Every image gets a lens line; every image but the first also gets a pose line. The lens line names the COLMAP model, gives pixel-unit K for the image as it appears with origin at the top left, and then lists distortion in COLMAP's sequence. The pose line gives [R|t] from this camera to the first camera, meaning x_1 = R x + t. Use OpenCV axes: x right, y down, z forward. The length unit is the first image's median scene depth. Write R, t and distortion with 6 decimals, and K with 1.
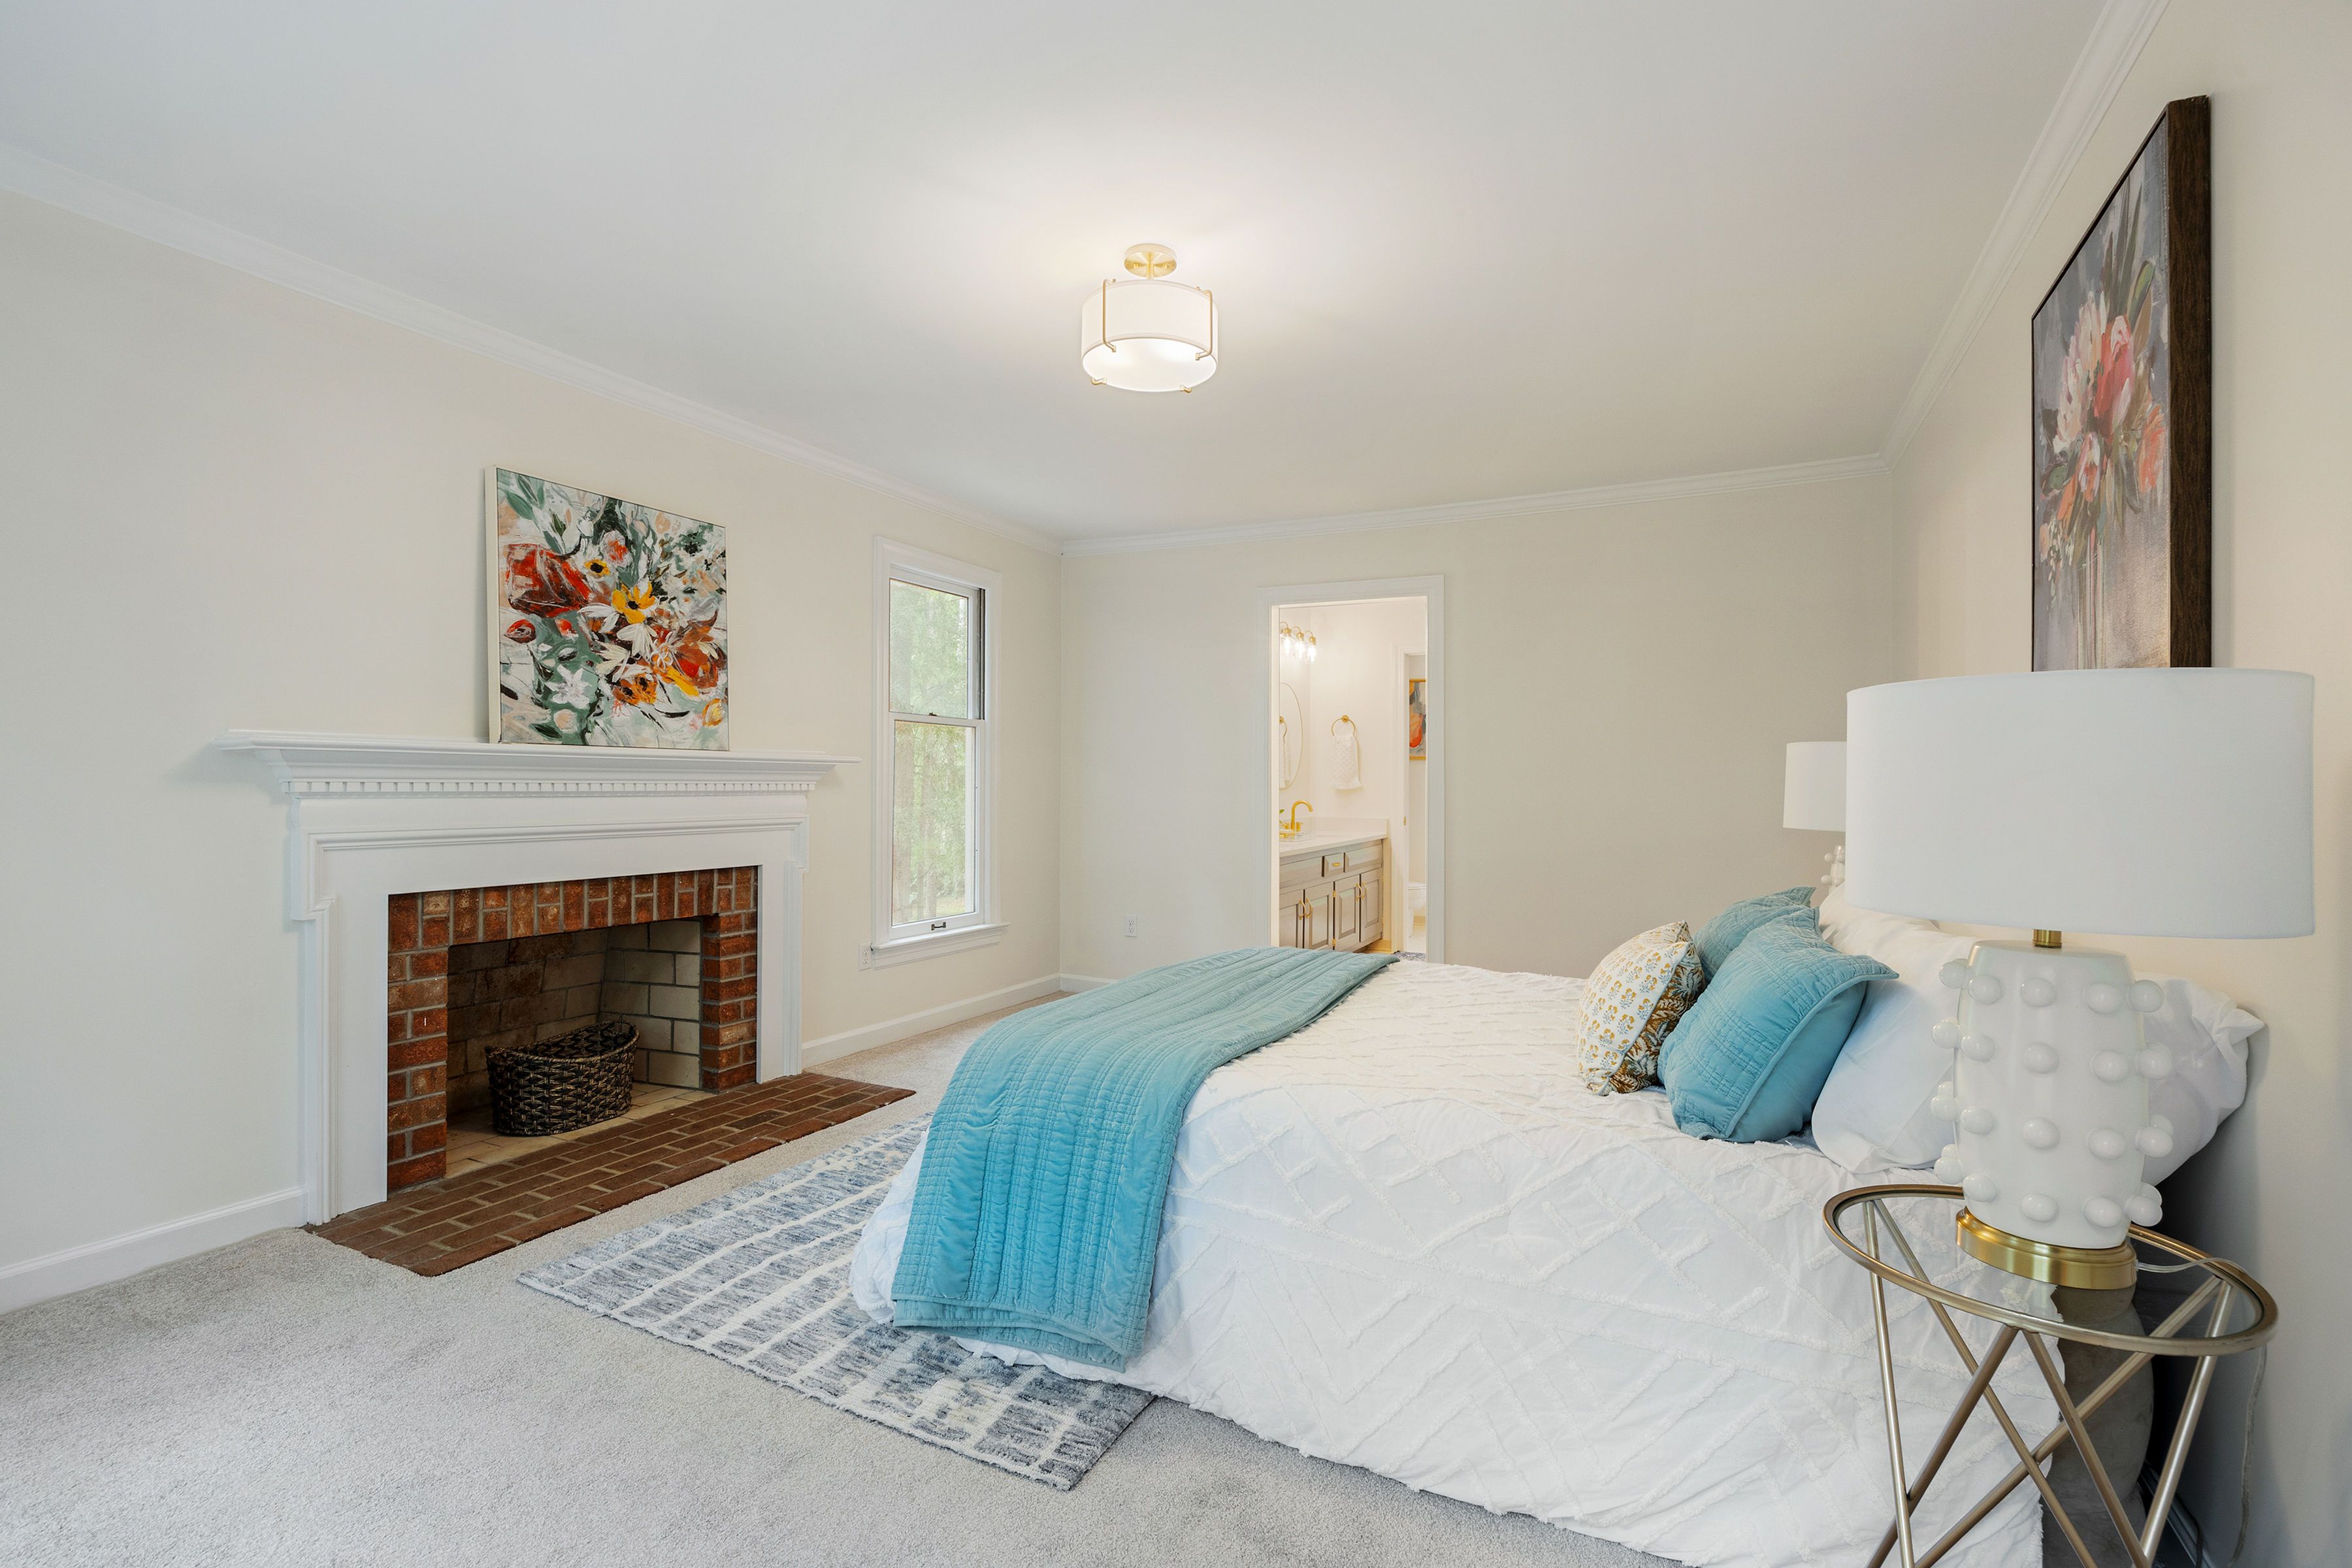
lens RADIAL K [[1072.5, 0, 1180.1], [0, 1072.5, 781.5], [0, 0, 1]] dist [-0.018207, -0.001198]
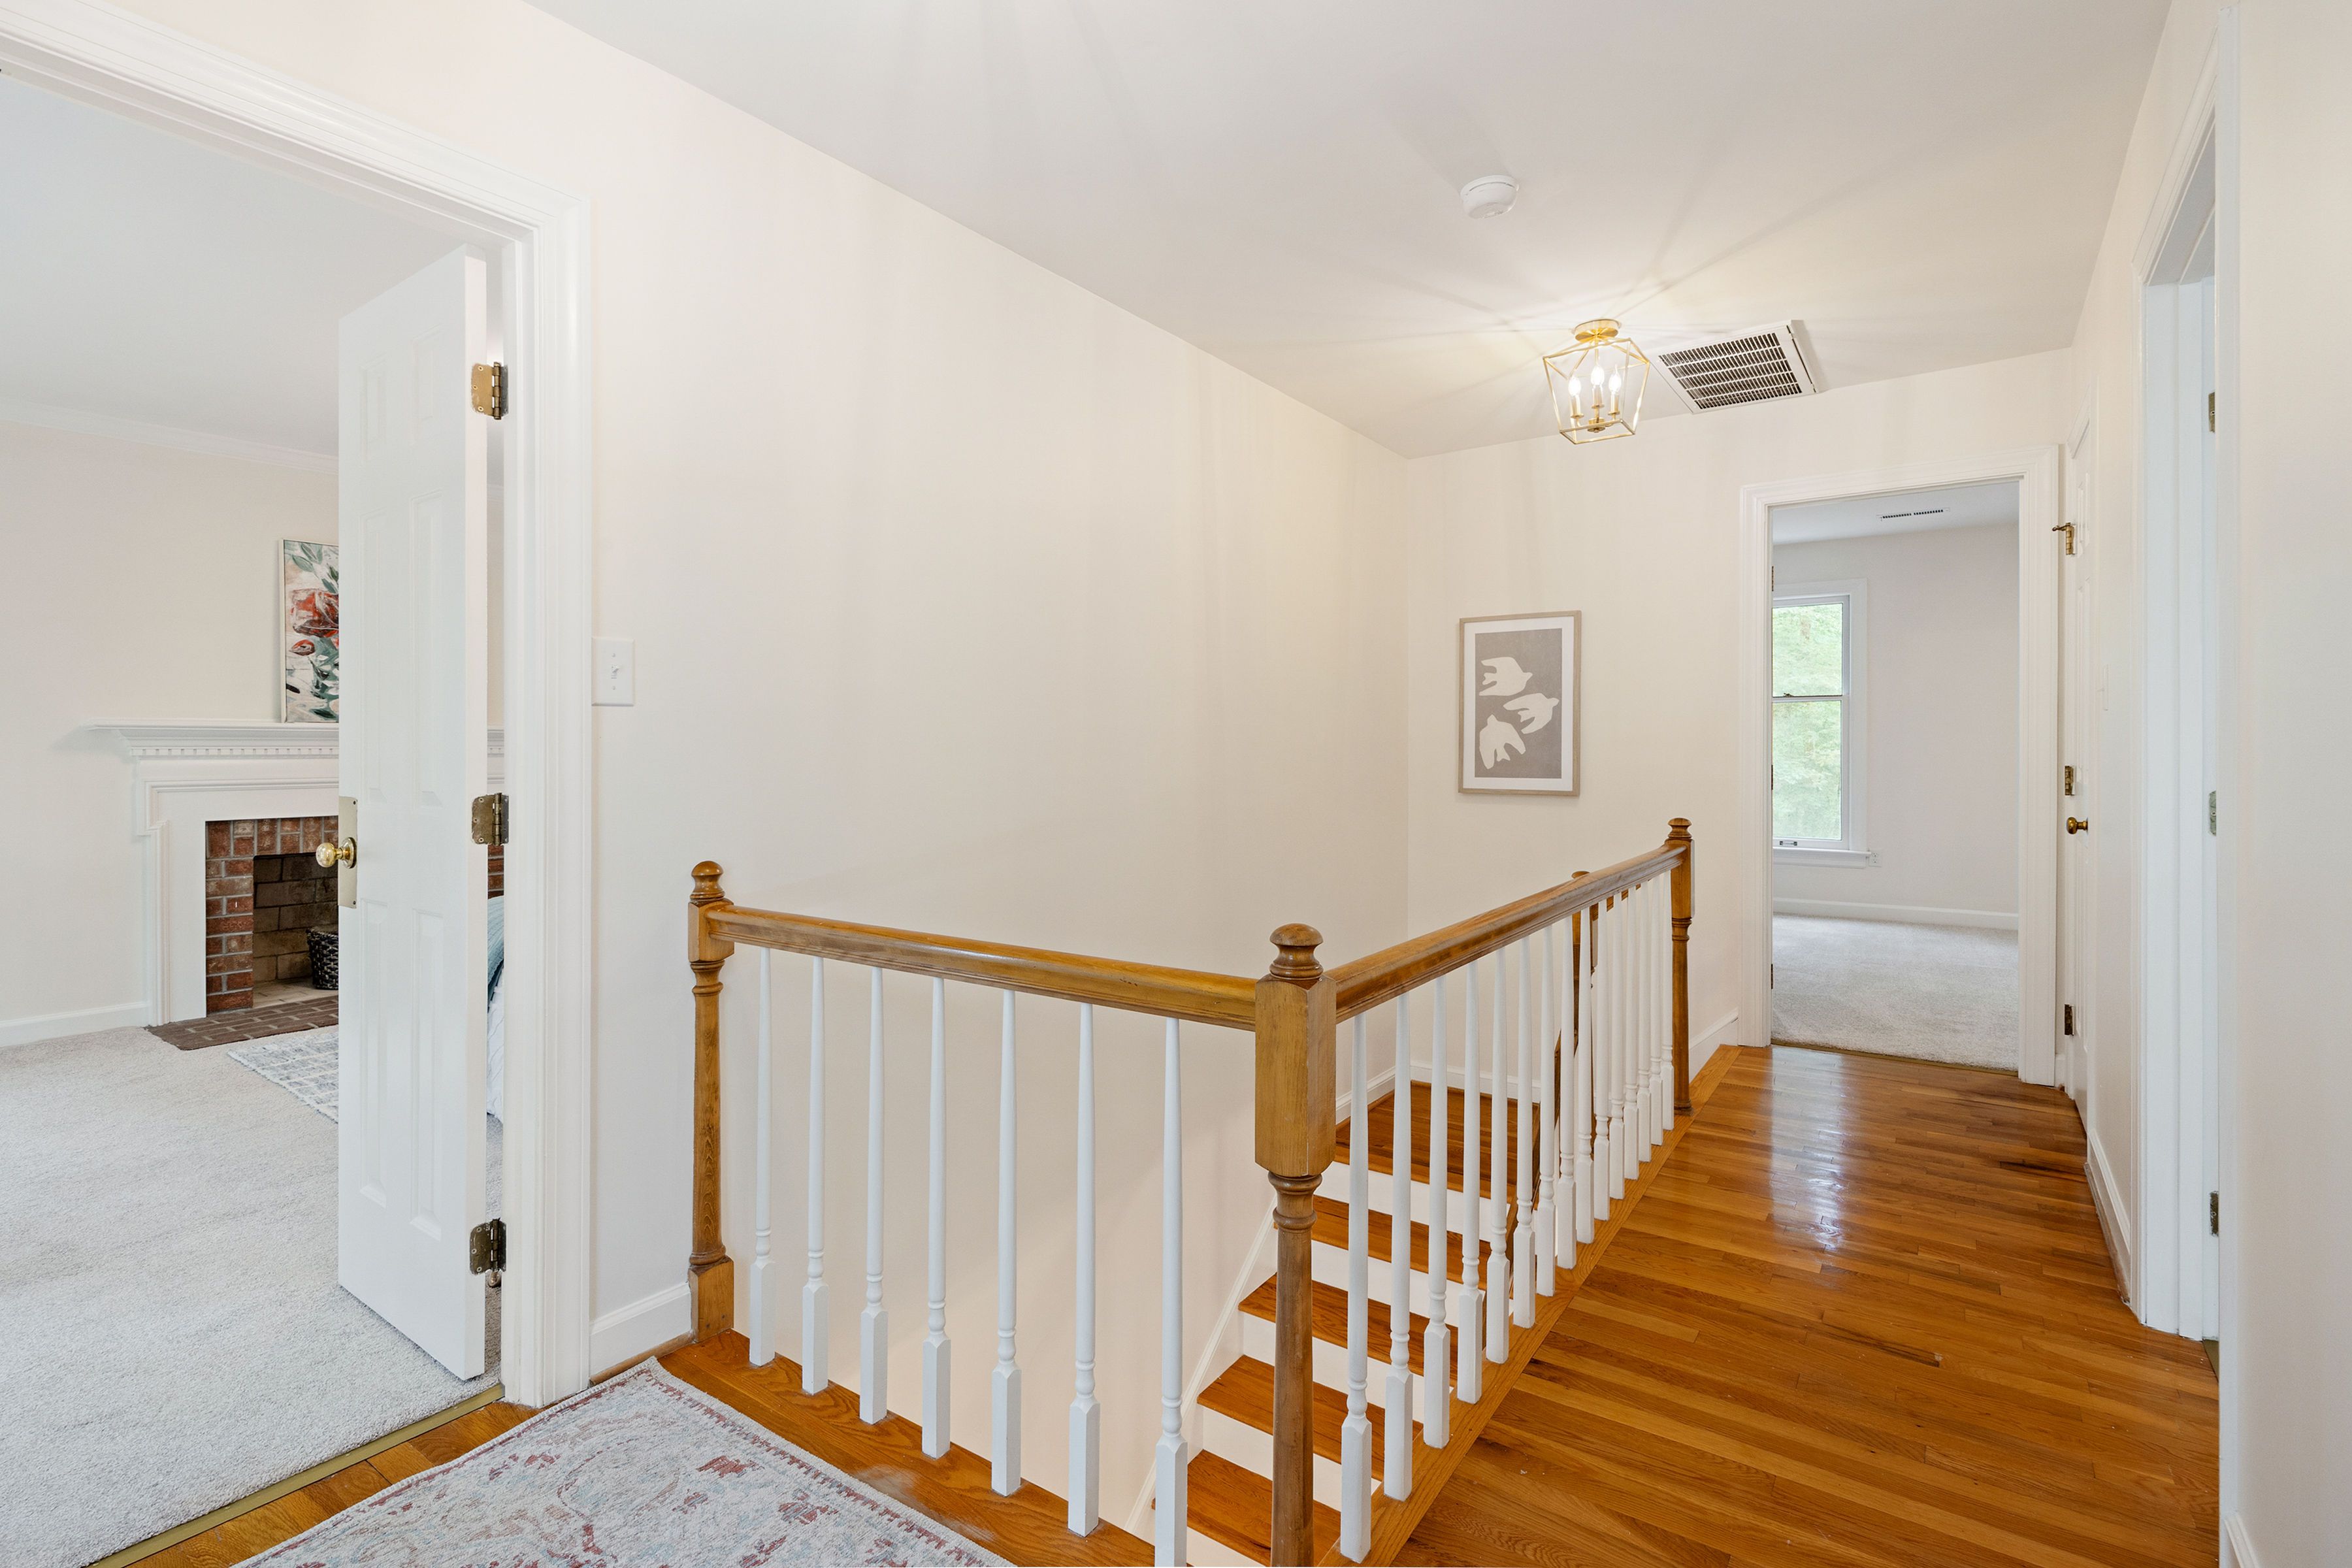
lens RADIAL K [[1072.5, 0, 1172.9], [0, 1072.5, 750.3], [0, 0, 1]] dist [-0.018207, -0.001198]
pose [[0.989581, -0.001418, -0.143967, 0.781567], [0.002548, 0.999967, 0.007664, -0.004727], [0.143952, -0.007951, 0.989553, -0.289004]]
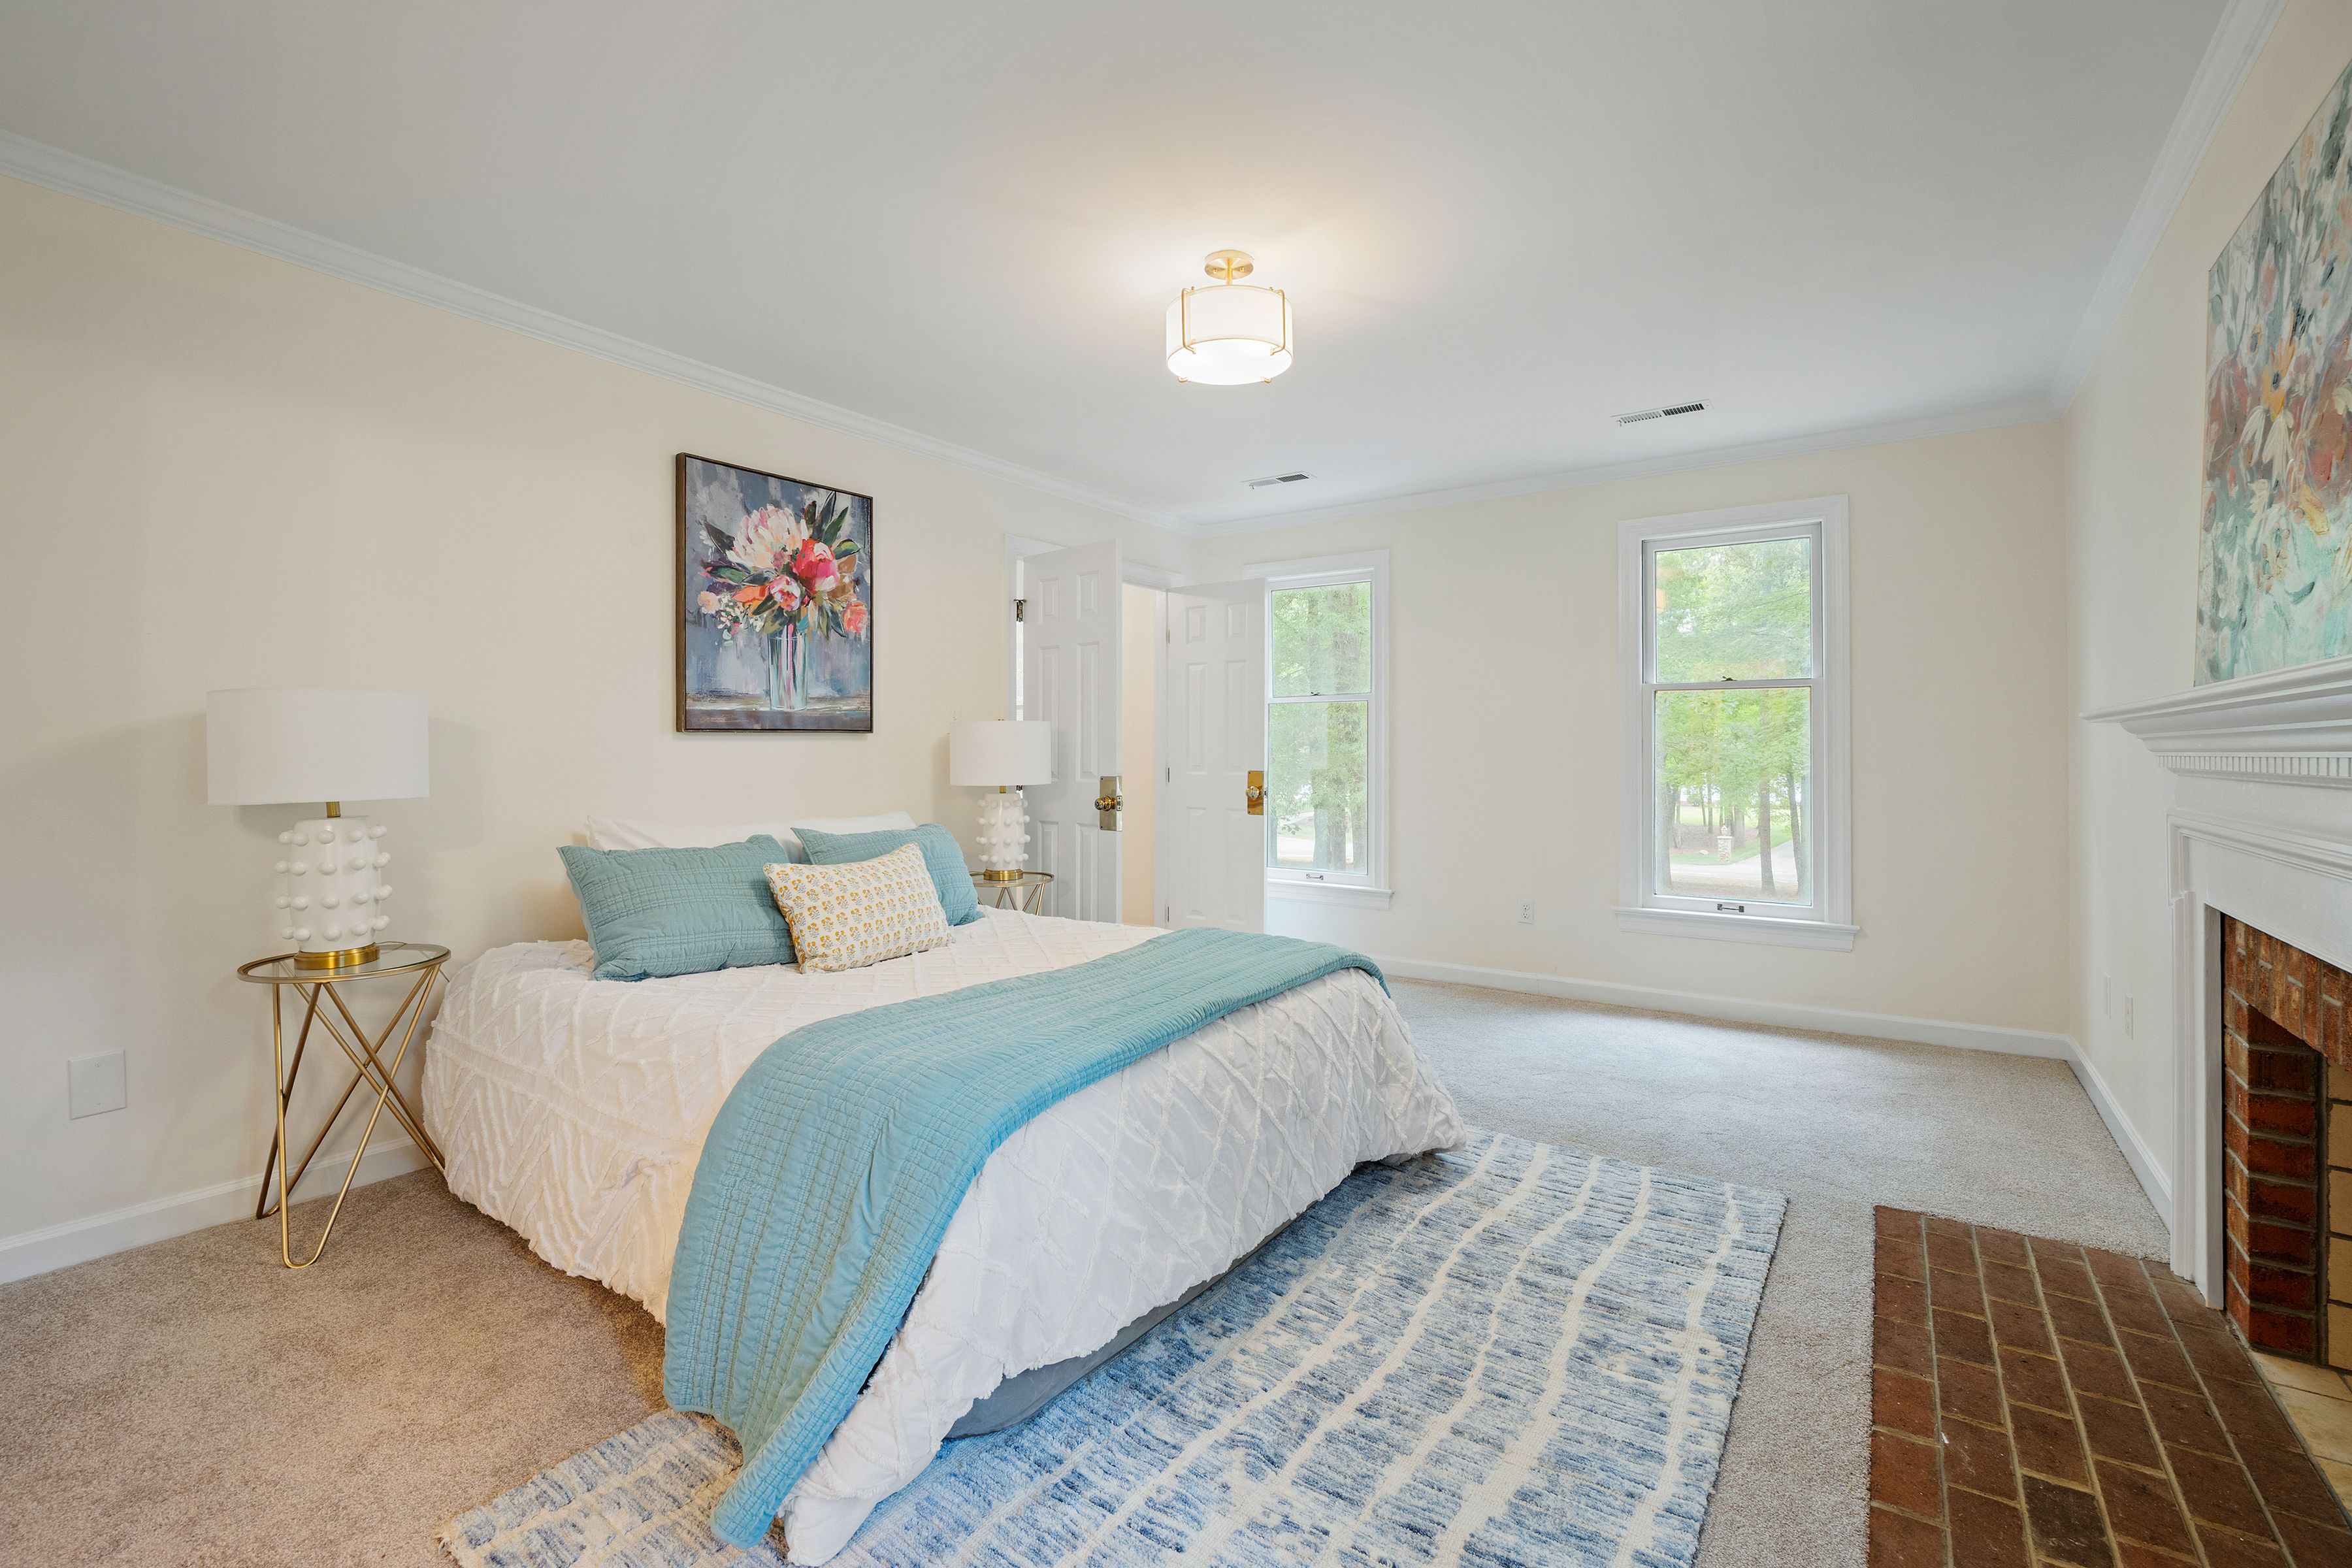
lens RADIAL K [[1015.7, 0, 1183.0], [0, 1015.7, 738.4], [0, 0, 1]] dist [-0.011459, 0.000032]
pose [[-0.991670, -0.002059, 0.128786, -0.098021], [-0.003861, 0.999898, -0.013739, 0.000704], [-0.128745, -0.014122, -0.991577, 1.605268]]
